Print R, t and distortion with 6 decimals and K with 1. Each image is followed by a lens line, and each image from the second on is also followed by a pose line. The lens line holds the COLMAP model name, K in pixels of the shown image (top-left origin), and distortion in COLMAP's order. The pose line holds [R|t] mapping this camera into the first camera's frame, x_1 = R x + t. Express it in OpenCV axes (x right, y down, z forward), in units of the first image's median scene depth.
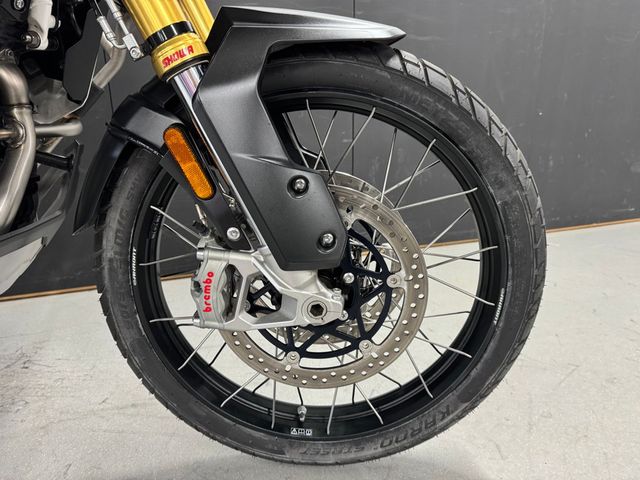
lens RADIAL K [[455.8, 0, 322.6], [0, 455.8, 237.7], [0, 0, 1]] dist [0.008280, -0.016742]
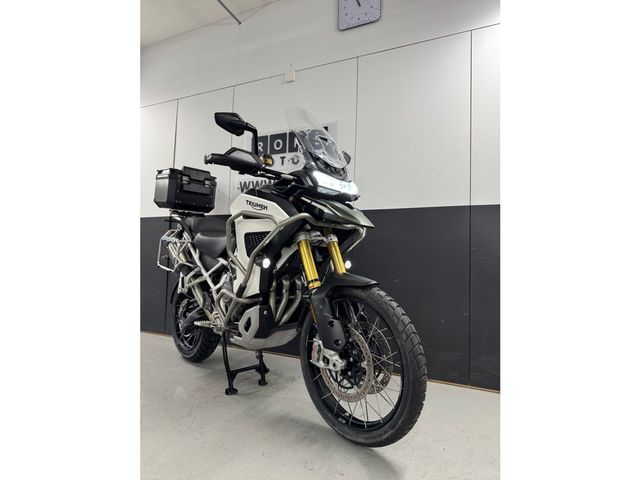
lens RADIAL K [[345.3, 0, 322.0], [0, 345.3, 237.7], [0, 0, 1]] dist [0.007270, 0.000133]
pose [[0.731006, -0.004187, -0.682359, 1.397133], [-0.242263, 0.933245, -0.265261, -0.001279], [0.637918, 0.359217, 0.681193, -0.919139]]
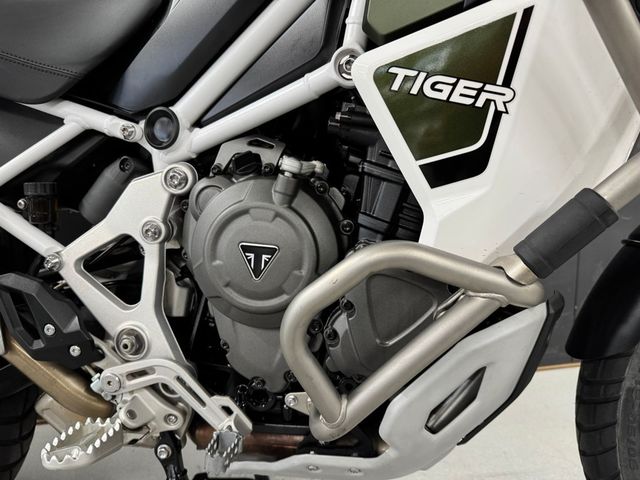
lens RADIAL K [[455.8, 0, 319.2], [0, 455.8, 244.7], [0, 0, 1]] dist [0.008280, -0.016742]
pose [[0.993066, 0.016770, -0.116354, -0.941430], [-0.036017, 0.985576, -0.165354, -0.059592], [0.111903, 0.168398, 0.979347, 0.002216]]
